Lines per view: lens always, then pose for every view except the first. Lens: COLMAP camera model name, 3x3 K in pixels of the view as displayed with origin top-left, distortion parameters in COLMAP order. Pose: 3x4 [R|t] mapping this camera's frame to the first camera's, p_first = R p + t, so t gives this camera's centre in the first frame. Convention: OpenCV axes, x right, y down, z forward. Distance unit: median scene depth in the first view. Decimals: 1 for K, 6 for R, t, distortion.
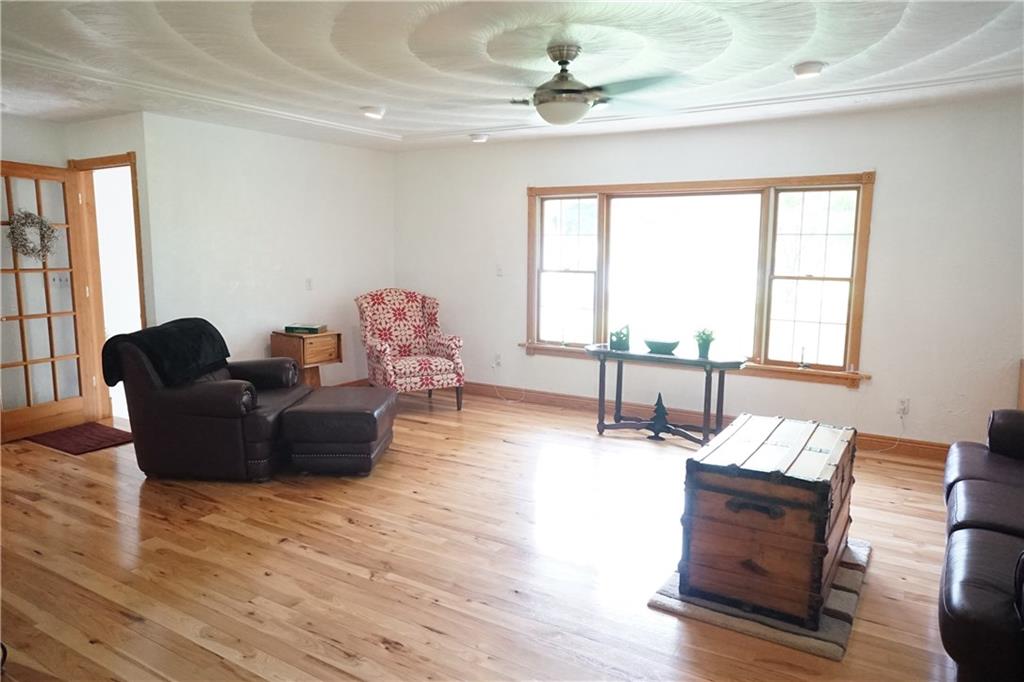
lens RADIAL K [[691.0, 0, 515.1], [0, 691.0, 344.3], [0, 0, 1]] dist [-0.010646, 0.006282]
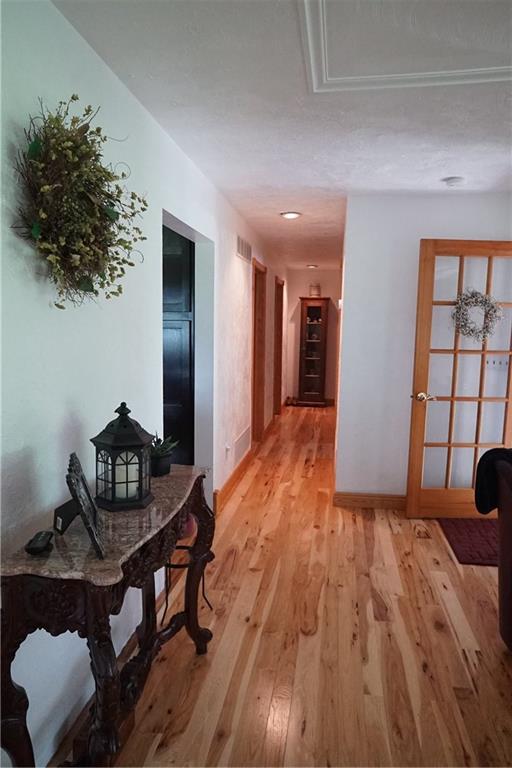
lens RADIAL K [[518.3, 0, 259.5], [0, 518.3, 388.6], [0, 0, 1]] dist [-0.010646, 0.006282]
pose [[0.399132, 0.112809, -0.909927, -0.154362], [-0.139699, 0.988298, 0.061248, -0.059383], [0.906189, 0.102670, 0.410221, 0.440186]]
